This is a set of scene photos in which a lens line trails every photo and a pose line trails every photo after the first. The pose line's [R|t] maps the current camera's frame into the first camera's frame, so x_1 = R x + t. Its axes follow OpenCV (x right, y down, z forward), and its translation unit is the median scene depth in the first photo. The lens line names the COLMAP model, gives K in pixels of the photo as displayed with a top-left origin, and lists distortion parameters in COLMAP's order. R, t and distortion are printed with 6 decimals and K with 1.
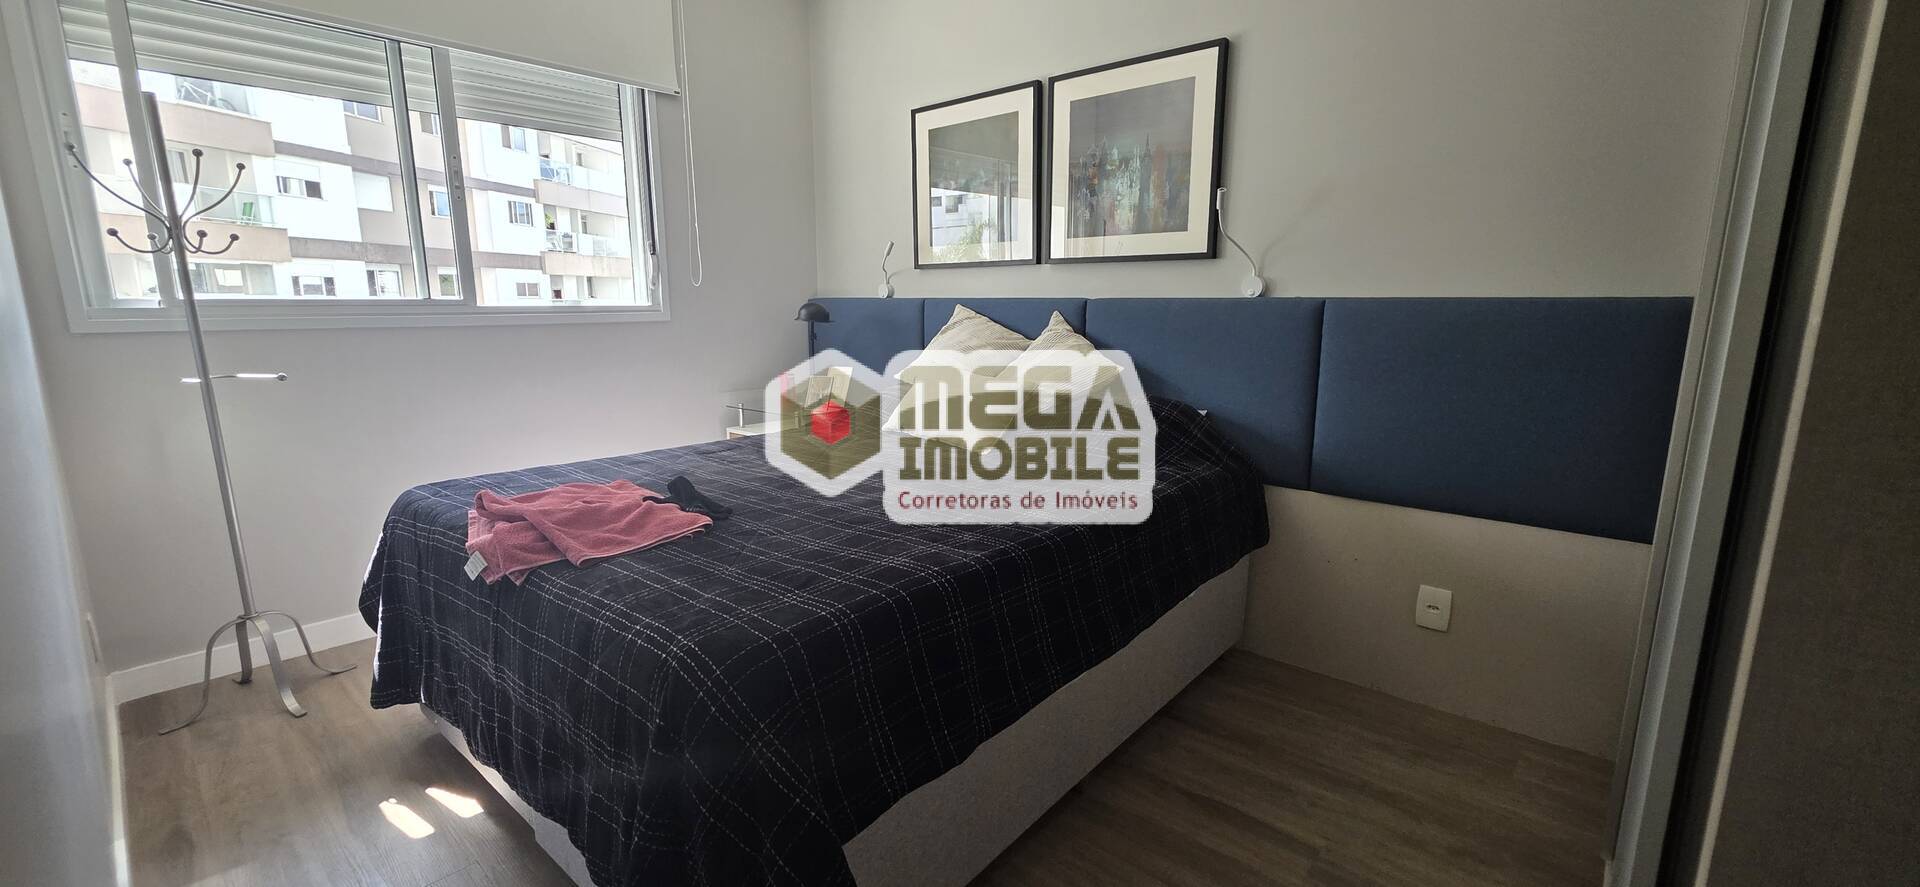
lens RADIAL K [[768.6, 0, 960.2], [0, 768.6, 439.9], [0, 0, 1]] dist [0.003013, 0.000034]
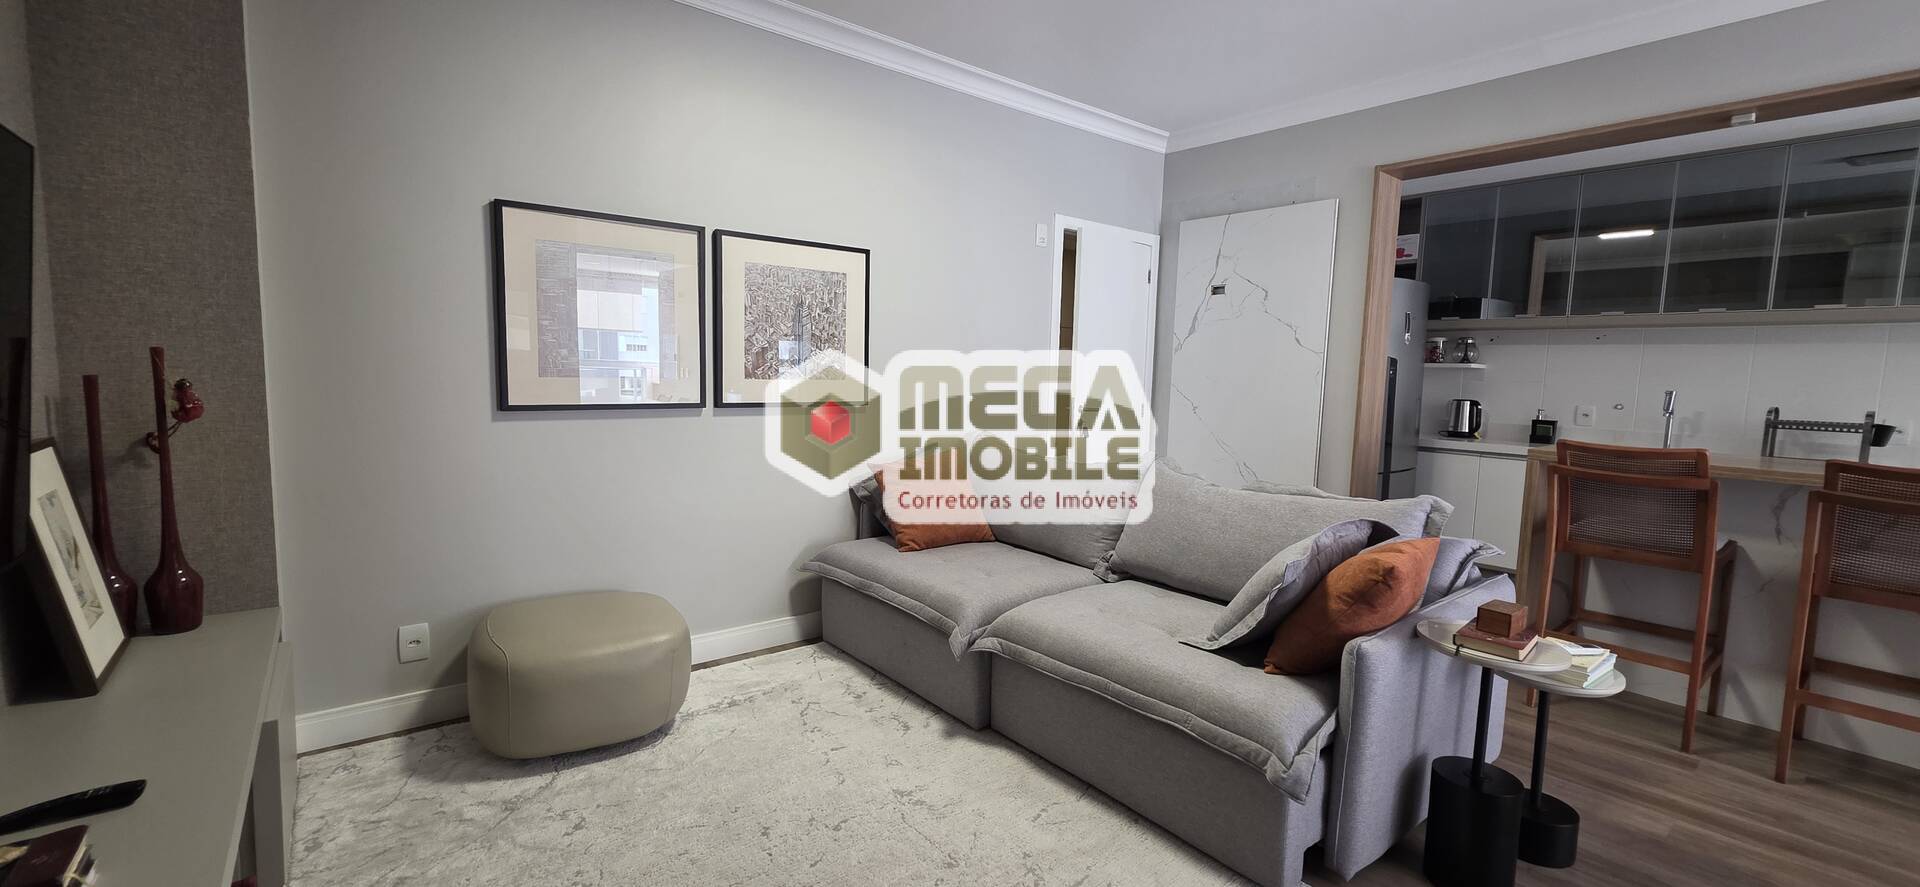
lens RADIAL K [[765.5, 0, 960.5], [0, 765.5, 442.0], [0, 0, 1]] dist [0.003287, -0.000113]
pose [[0.159178, -0.089485, 0.983186, -0.881940], [0.156323, 0.985604, 0.064397, -0.218742], [-0.974795, 0.143444, 0.170875, 0.582528]]
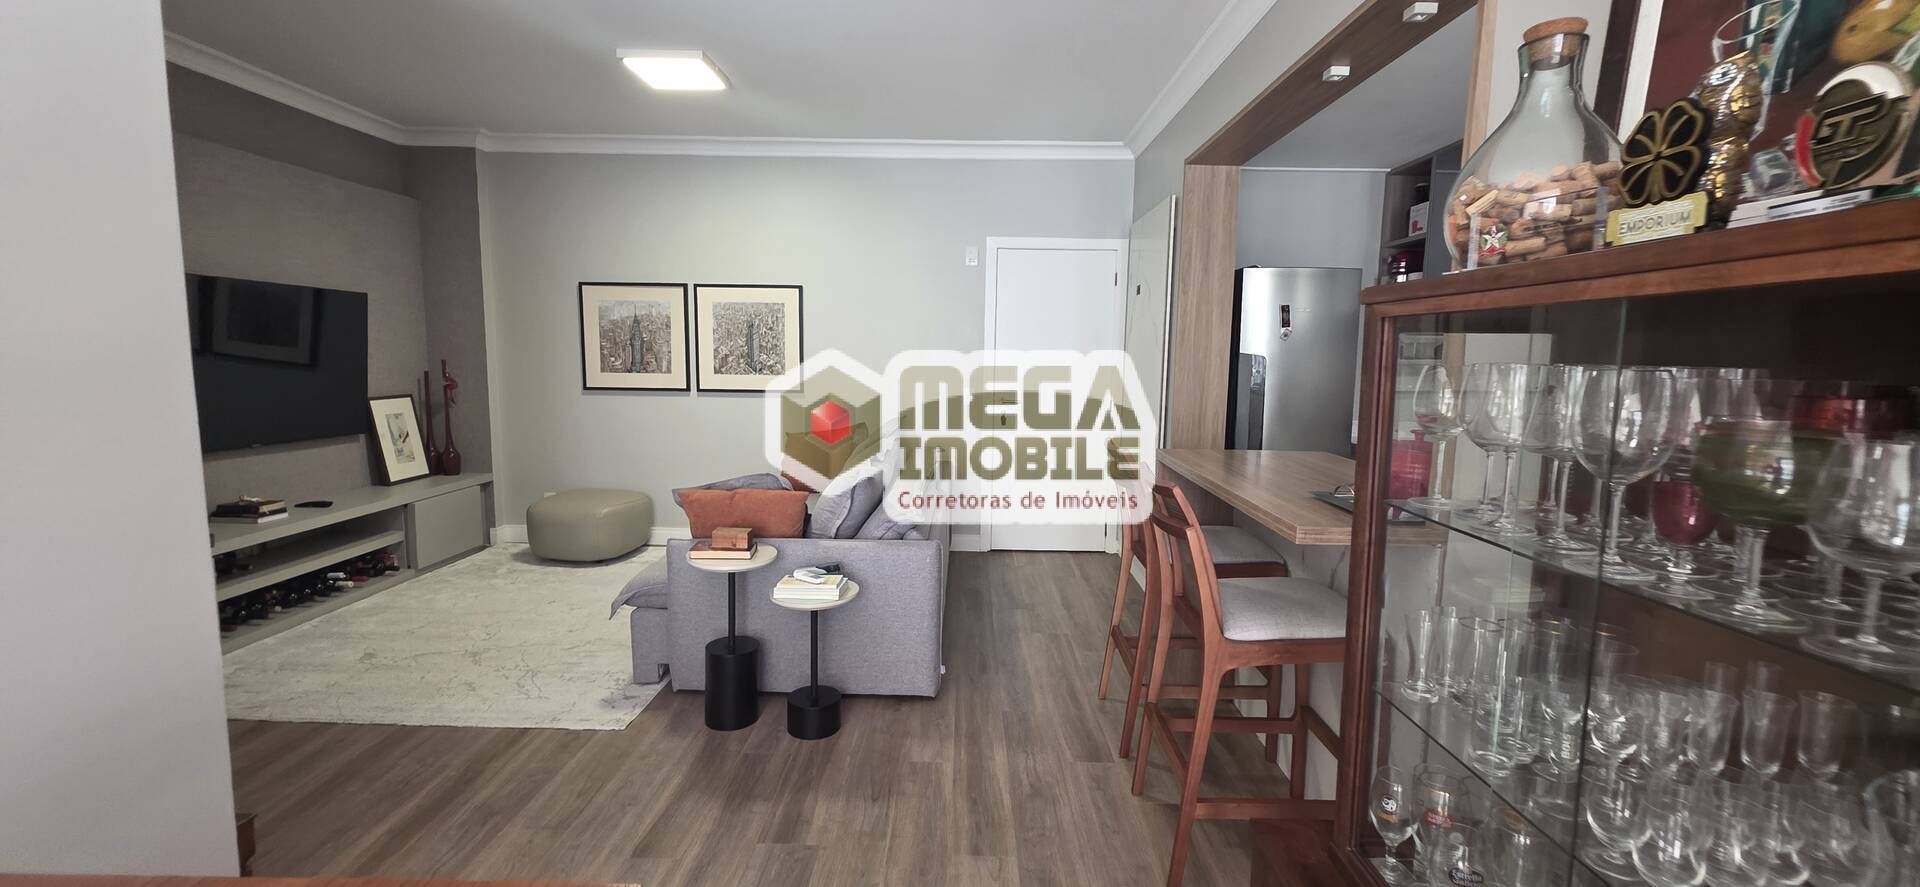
lens RADIAL K [[768.6, 0, 960.2], [0, 768.6, 439.9], [0, 0, 1]] dist [0.003013, 0.000034]
pose [[0.751117, -0.059270, 0.657503, -0.594770], [0.103627, 0.994200, -0.028759, -0.025265], [-0.651985, 0.089736, 0.752903, -0.630878]]
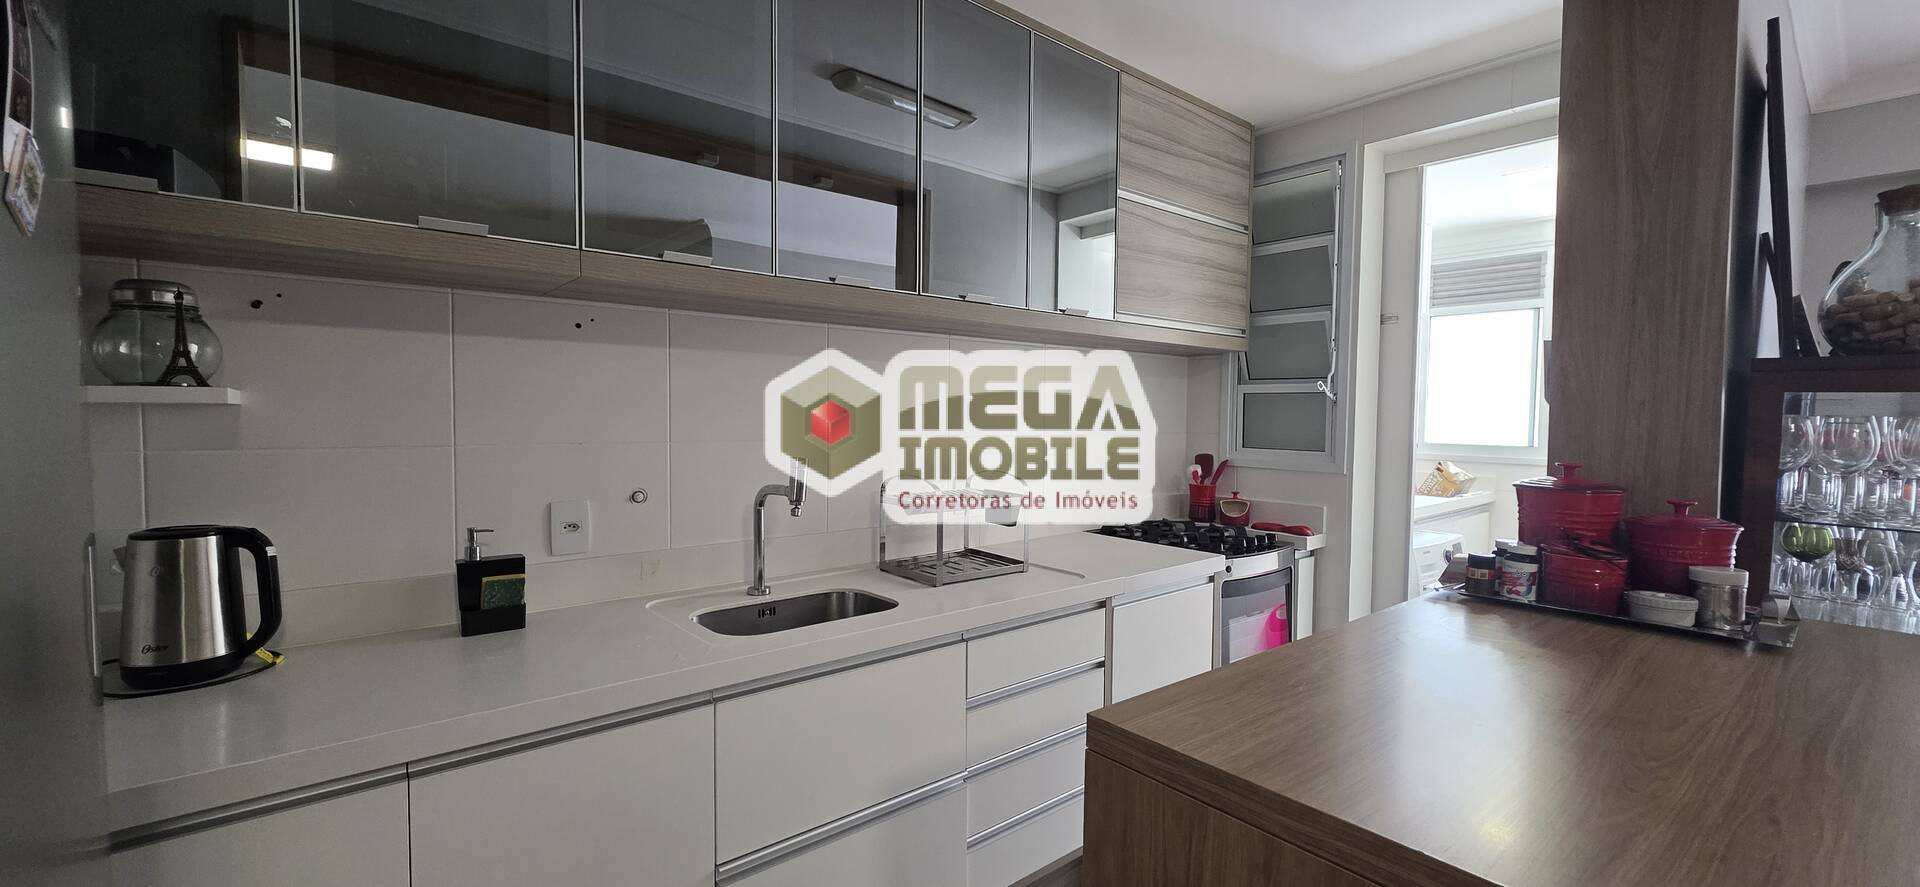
lens RADIAL K [[778.1, 0, 958.9], [0, 778.1, 440.2], [0, 0, 1]] dist [0.001672, -0.000075]
pose [[-0.991424, -0.009560, 0.130336, 0.482235], [0.018587, 0.976868, 0.213036, -0.161181], [-0.129358, 0.213632, -0.968312, 0.129371]]
